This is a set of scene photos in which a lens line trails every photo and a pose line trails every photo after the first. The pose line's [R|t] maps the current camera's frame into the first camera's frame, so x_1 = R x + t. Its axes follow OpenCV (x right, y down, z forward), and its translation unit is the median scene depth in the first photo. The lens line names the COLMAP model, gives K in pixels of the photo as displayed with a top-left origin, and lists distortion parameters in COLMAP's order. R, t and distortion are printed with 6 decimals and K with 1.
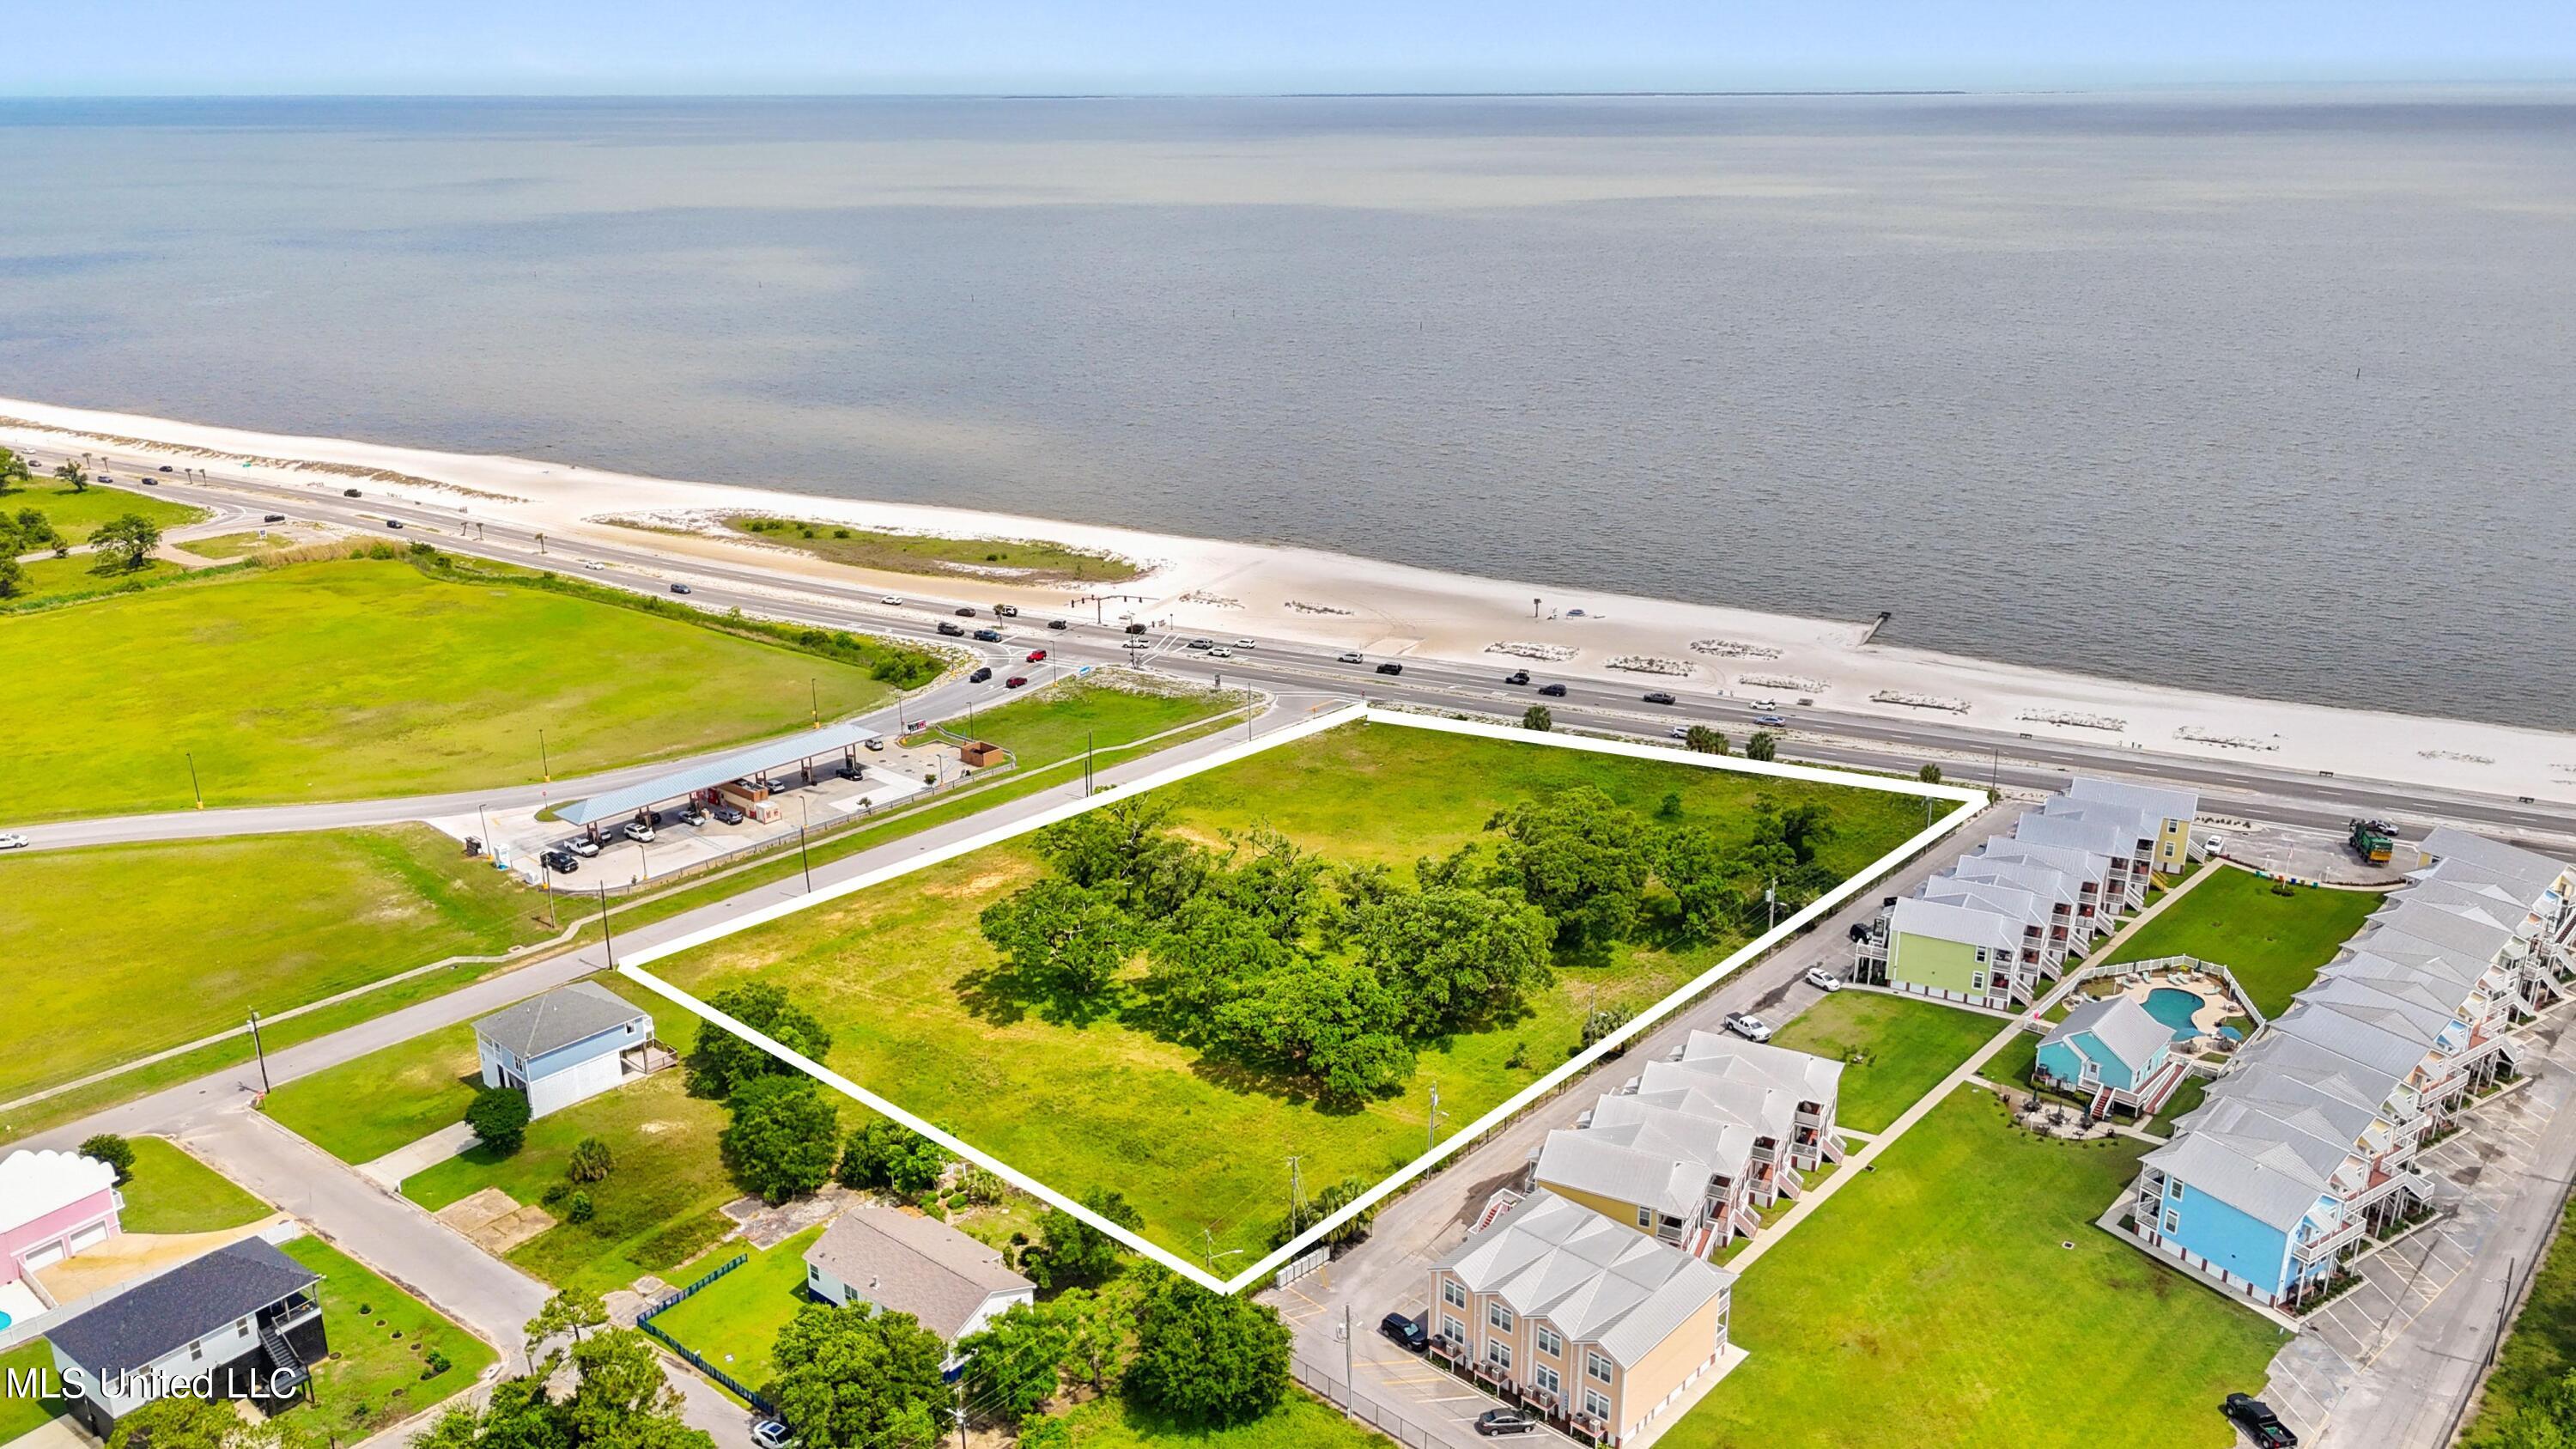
lens RADIAL K [[1887.2, 0, 1288.0], [0, 1887.2, 724.5], [0, 0, 1]] dist [0.049140, -0.008369]
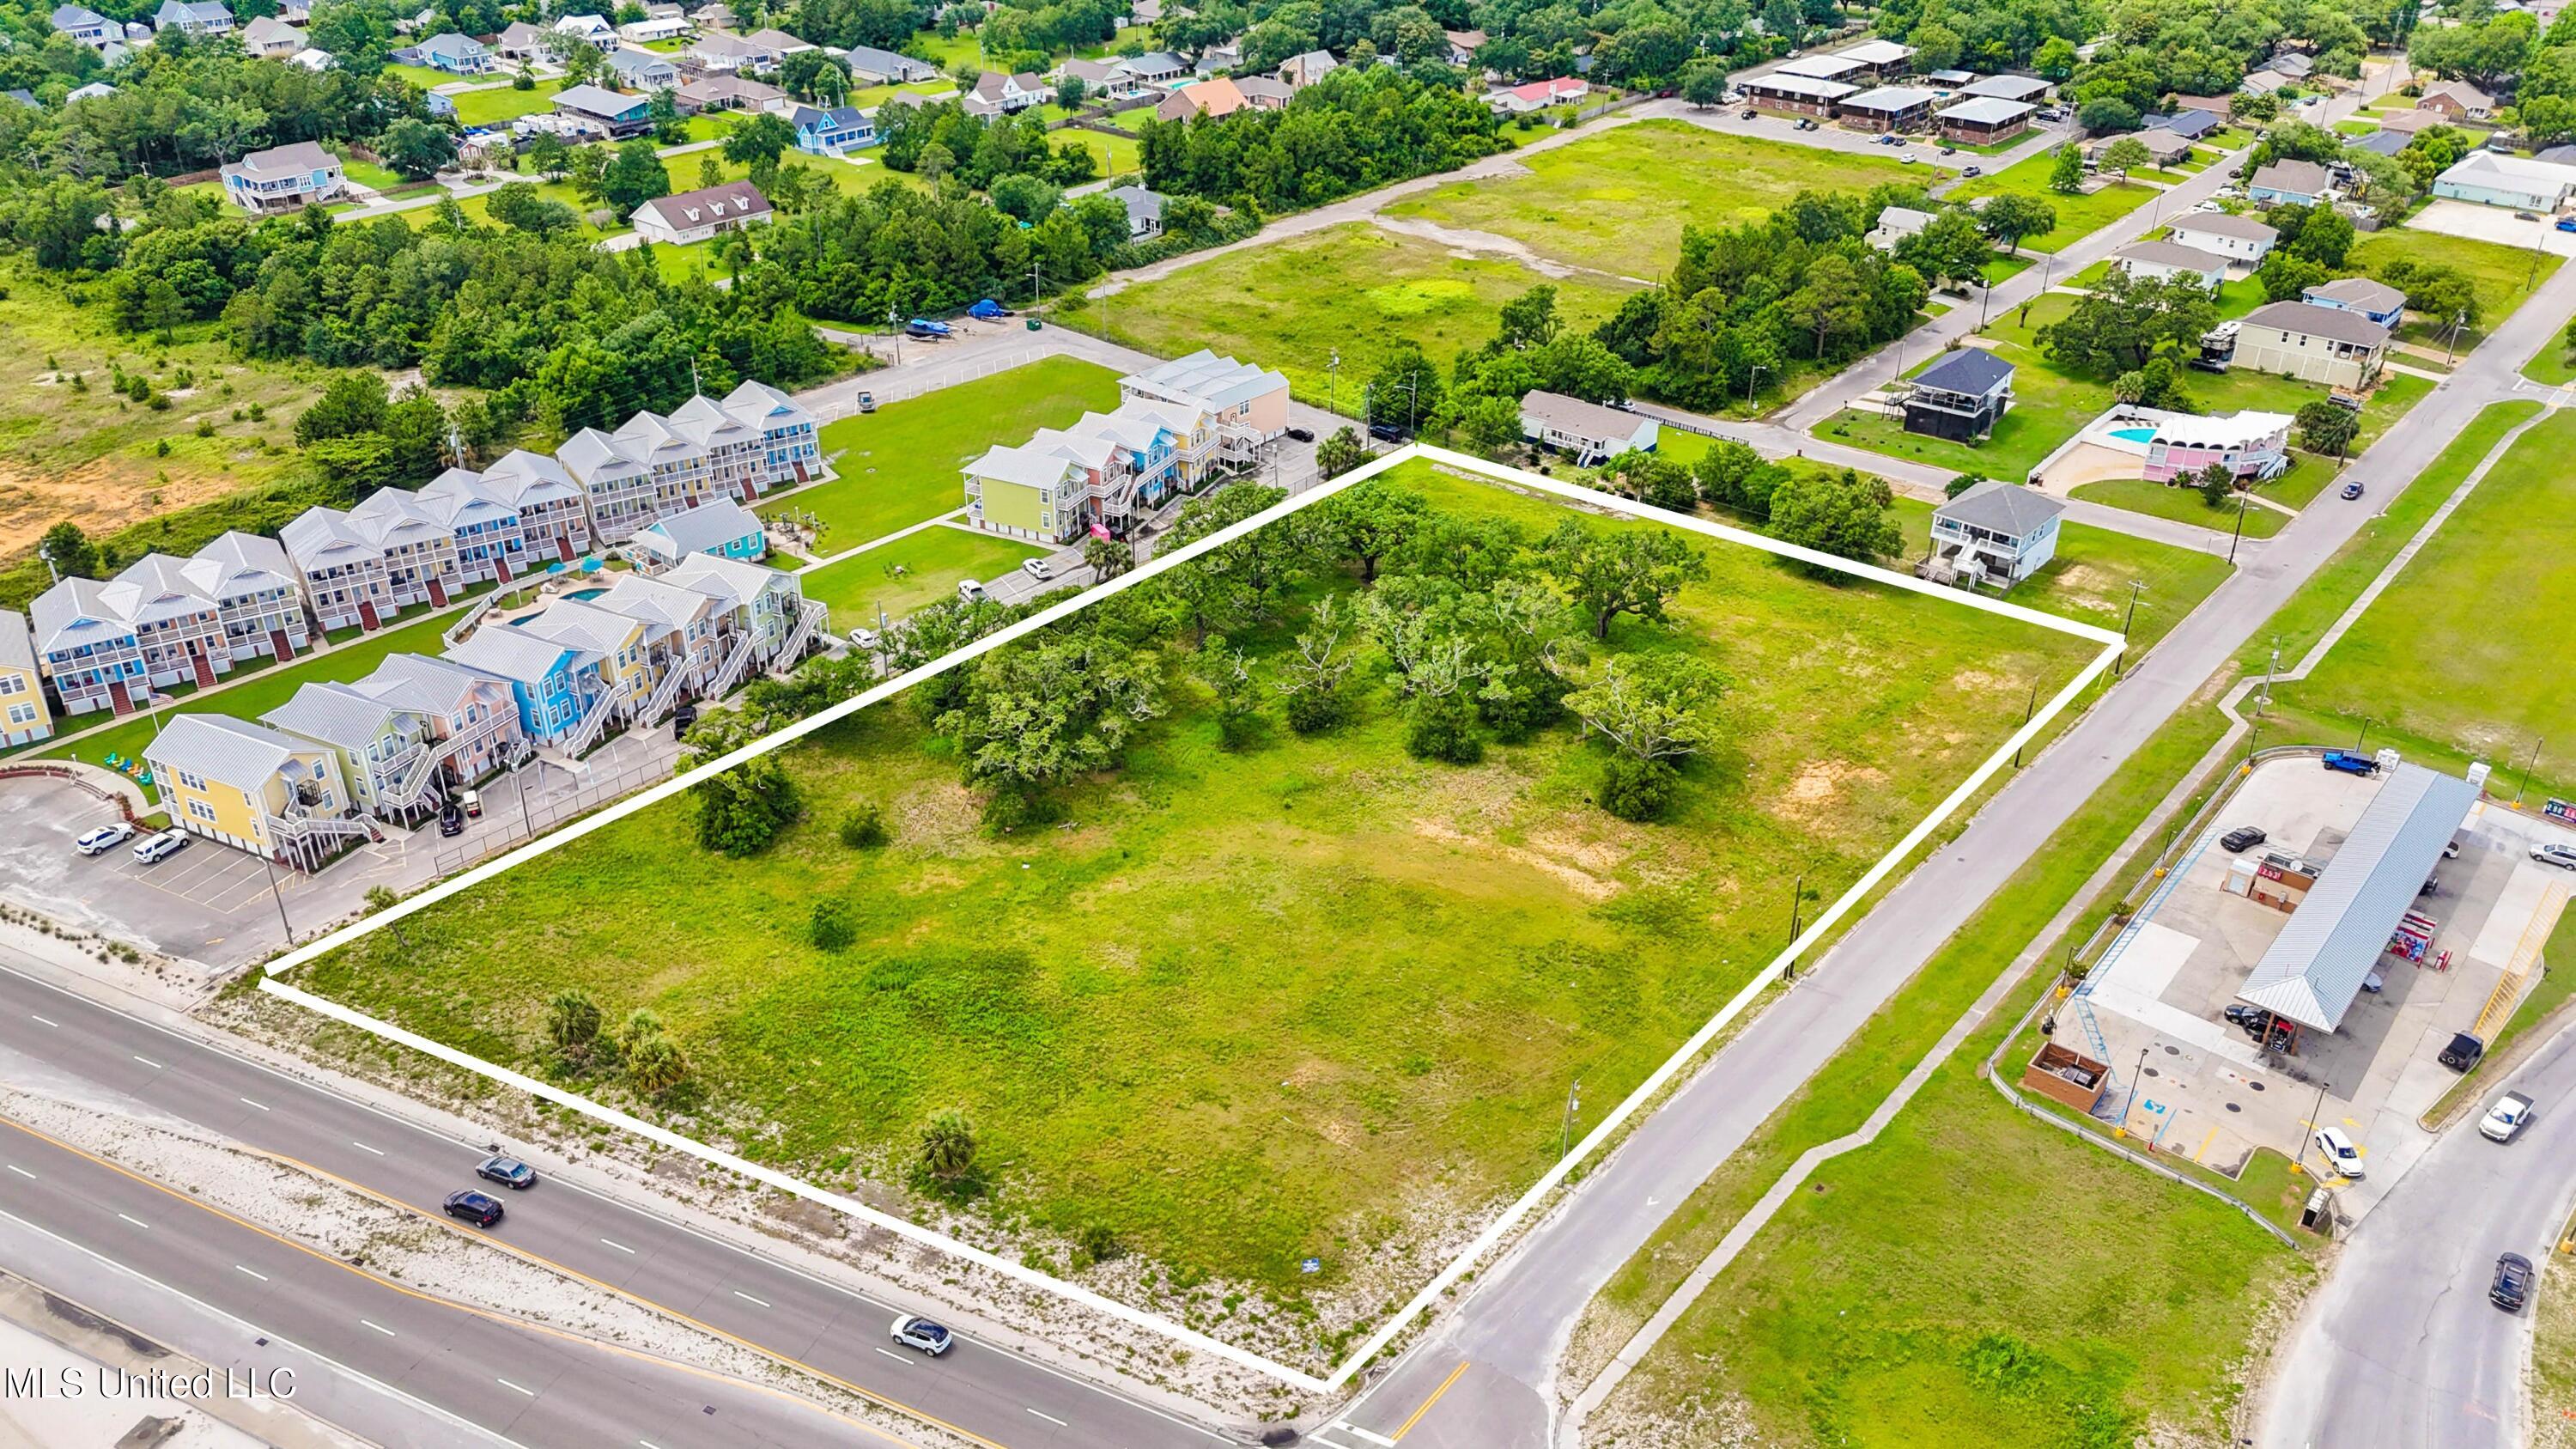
lens RADIAL K [[1902.0, 0, 1288.0], [0, 1902.0, 724.5], [0, 0, 1]] dist [0.043463, -0.010112]
pose [[-0.999816, 0.005262, -0.018433, 0.060956], [-0.010226, 0.666935, 0.745045, -0.457759], [0.016214, 0.745097, -0.666759, 1.344573]]
